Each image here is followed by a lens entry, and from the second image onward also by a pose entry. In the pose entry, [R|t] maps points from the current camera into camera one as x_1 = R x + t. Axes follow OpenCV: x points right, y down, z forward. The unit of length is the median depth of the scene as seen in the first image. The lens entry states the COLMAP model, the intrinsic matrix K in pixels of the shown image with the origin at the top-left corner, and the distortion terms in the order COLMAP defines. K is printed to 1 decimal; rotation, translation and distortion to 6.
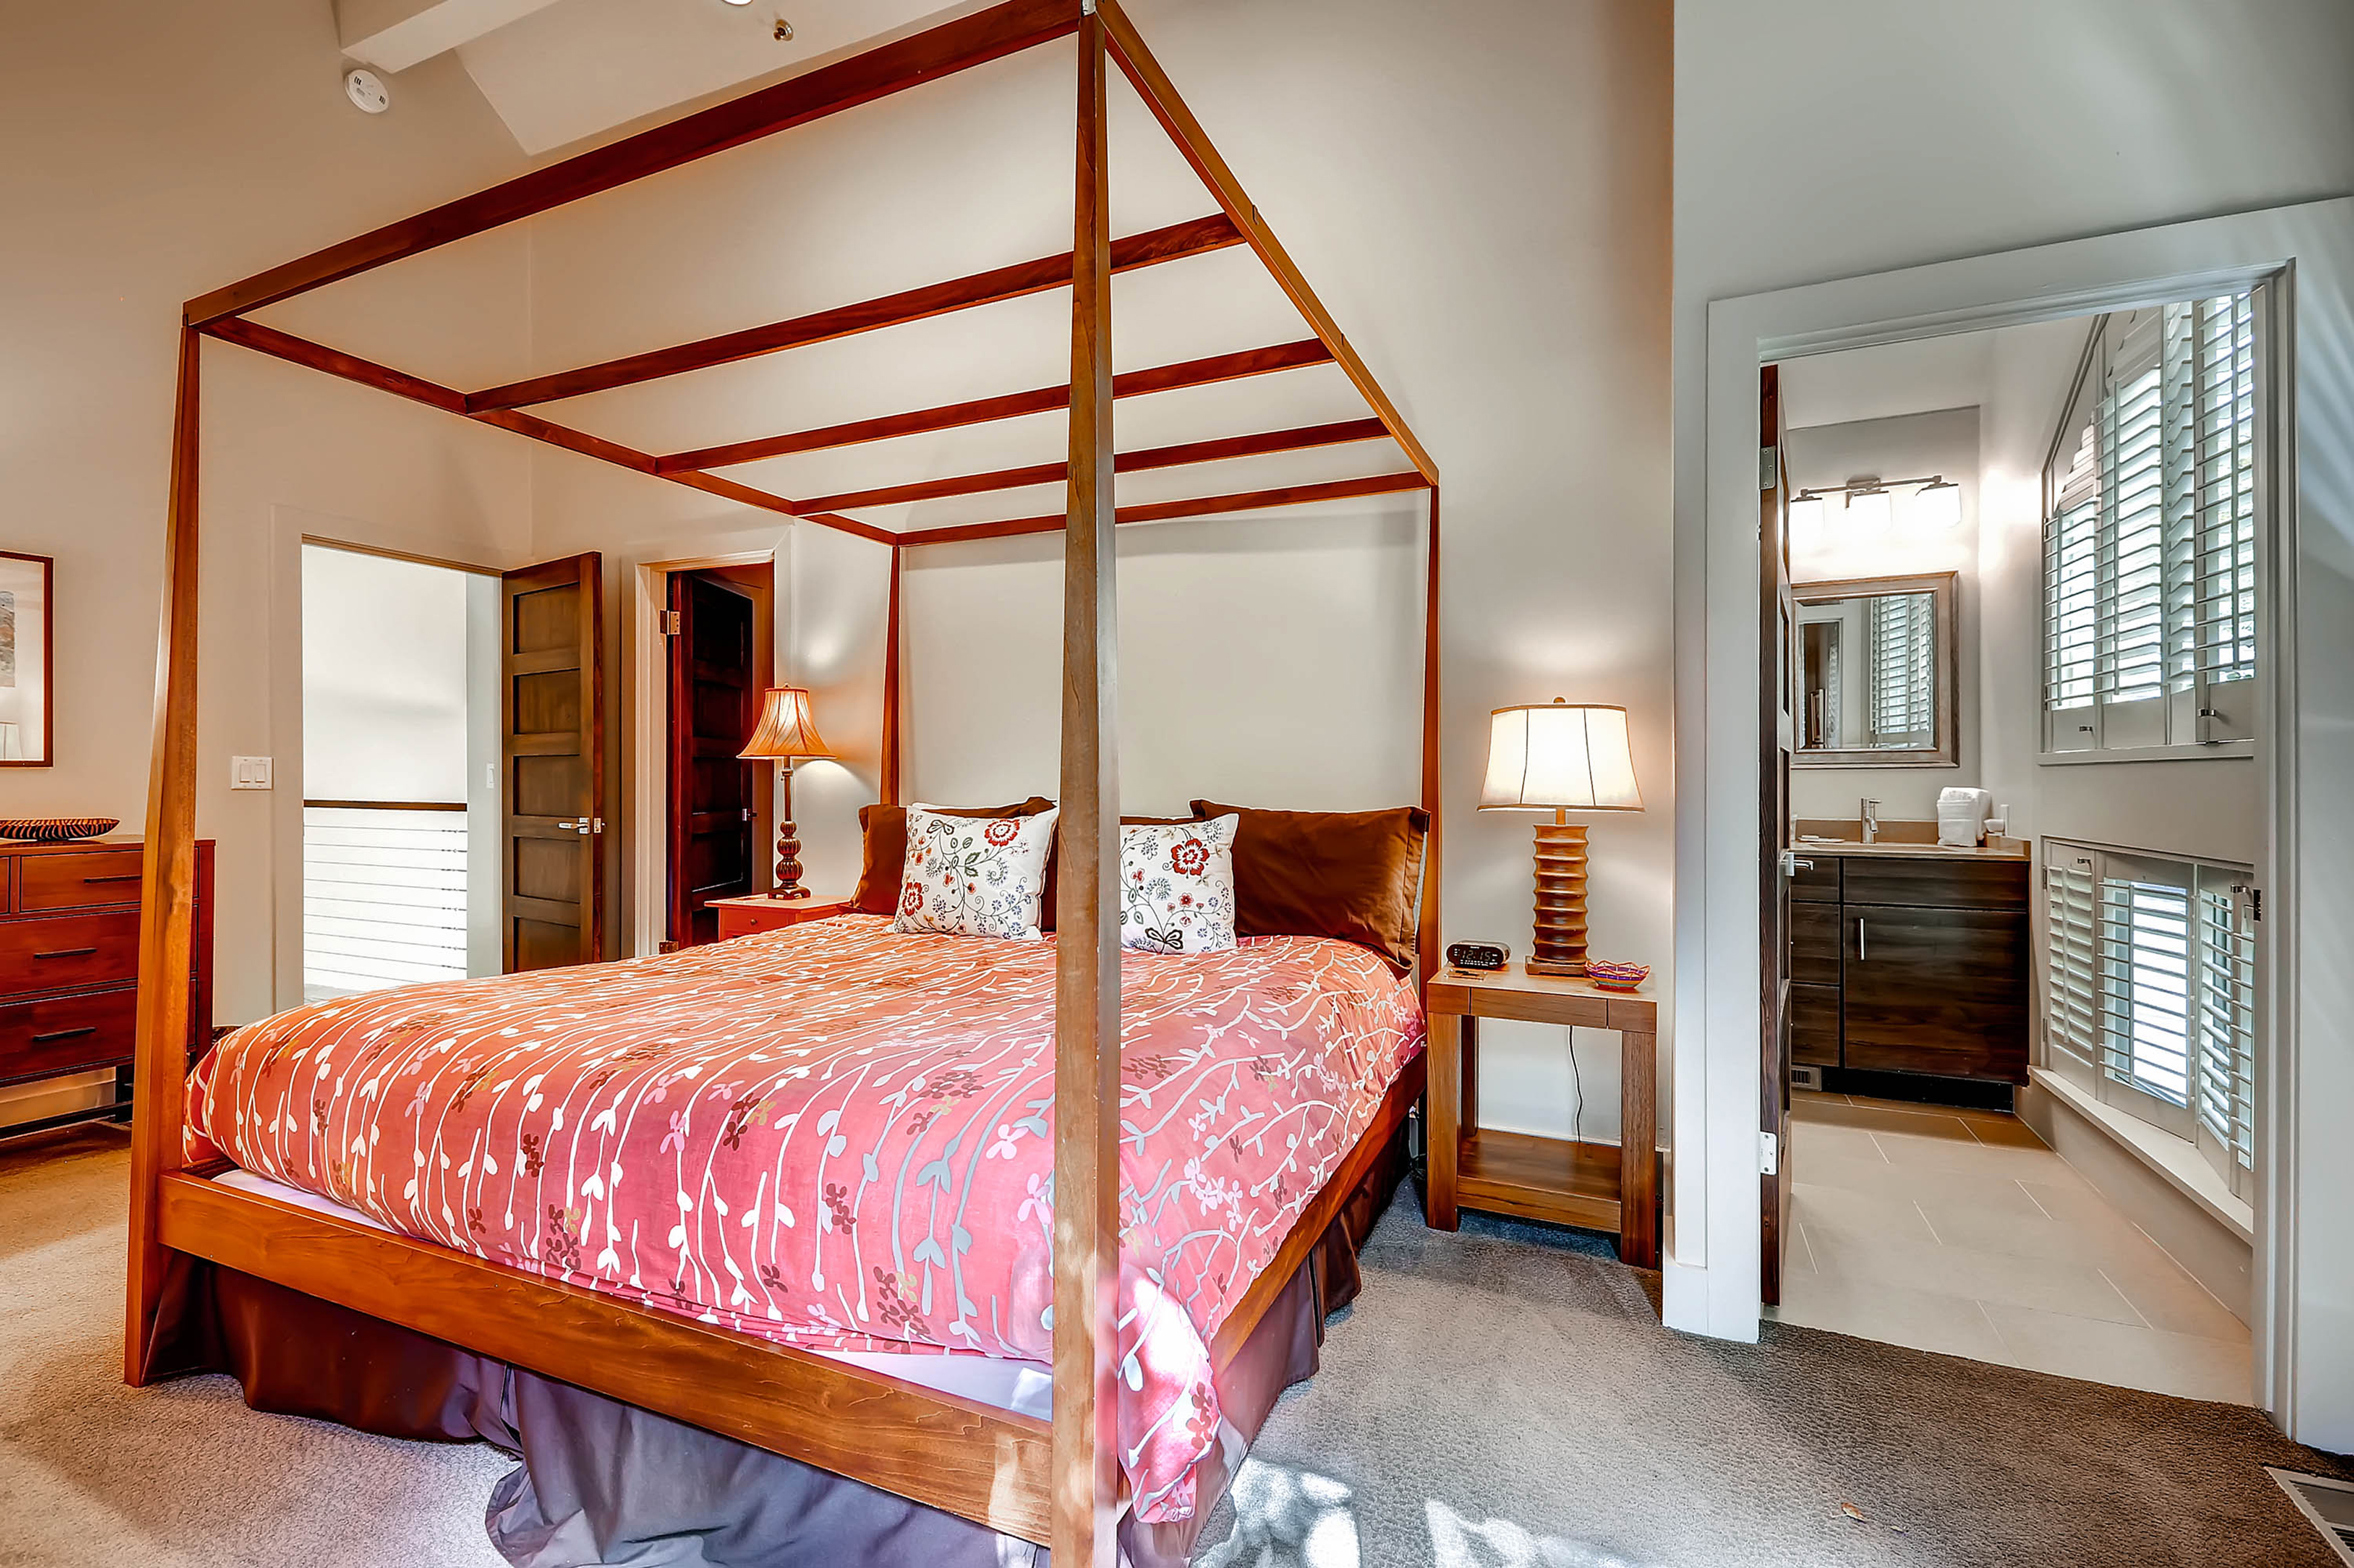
lens RADIAL K [[1055.8, 0, 1176.3], [0, 1055.8, 777.0], [0, 0, 1]] dist [0.001538, -0.000343]
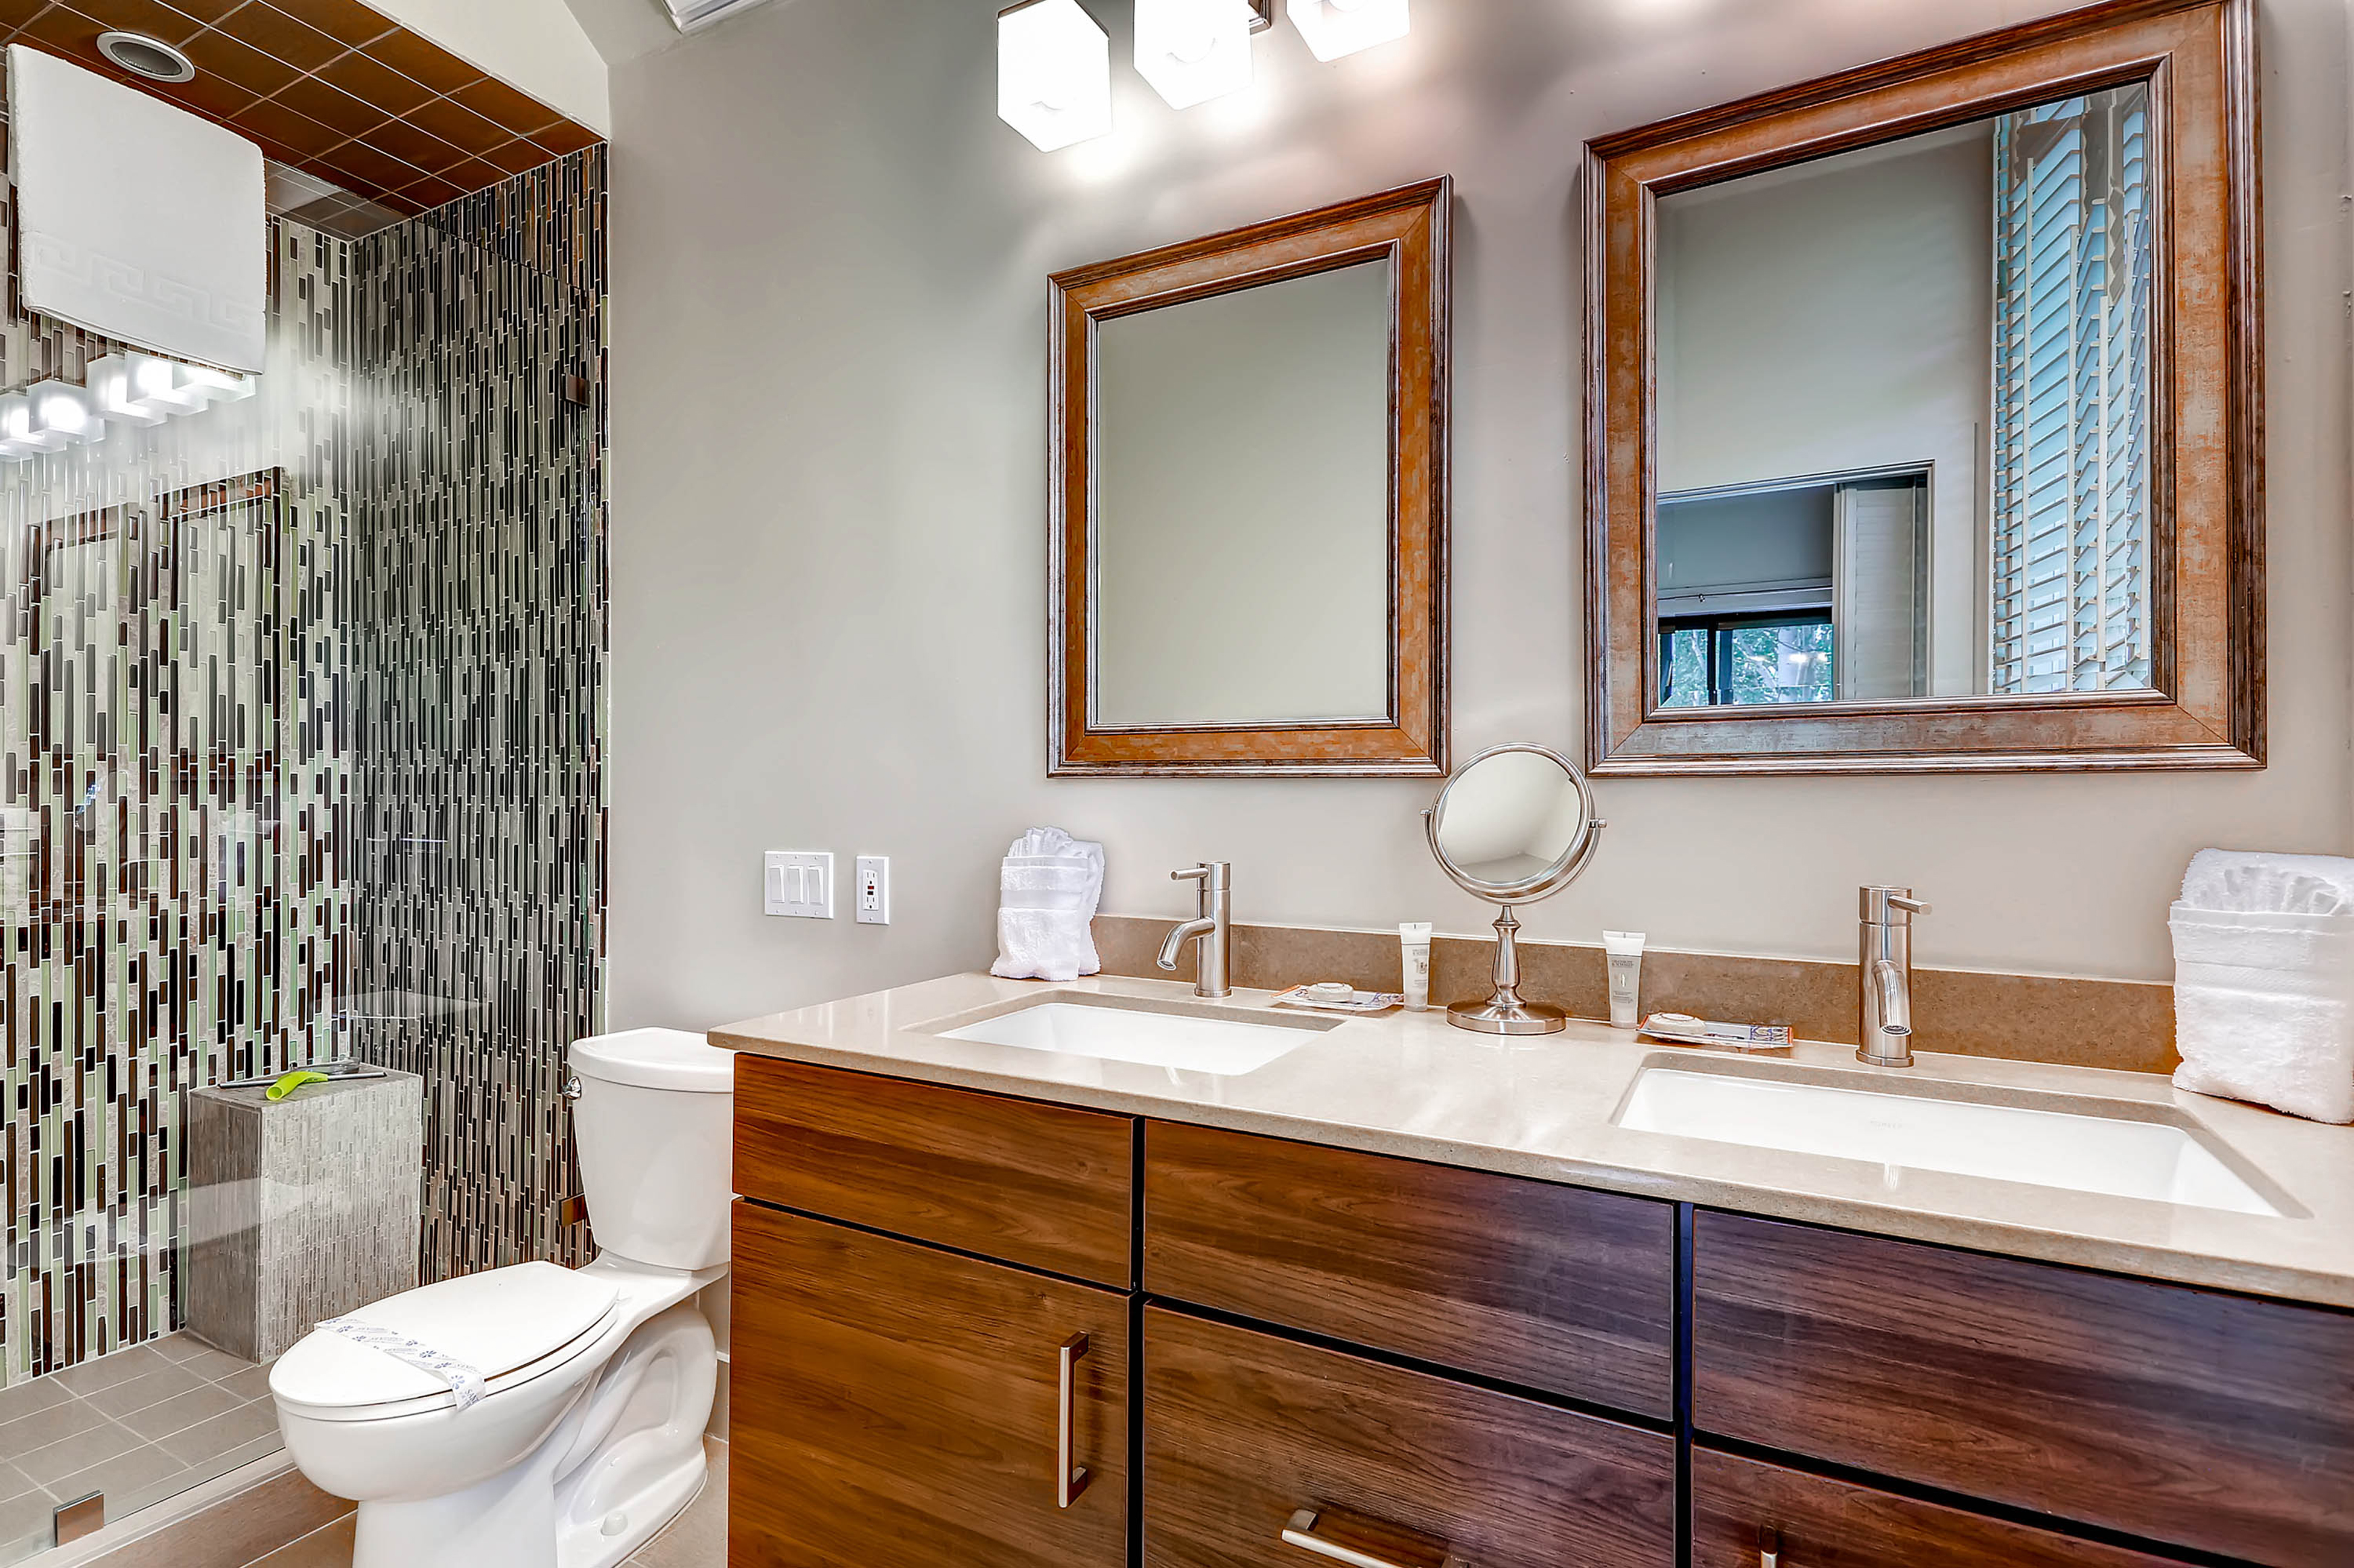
lens RADIAL K [[1139.5, 0, 1174.3], [0, 1139.5, 789.8], [0, 0, 1]] dist [-0.000722, -0.000050]
pose [[0.997024, 0.003747, -0.077002, 0.505590], [-0.003818, 0.999992, -0.000766, -0.002766], [0.076999, 0.001058, 0.997031, 0.711975]]
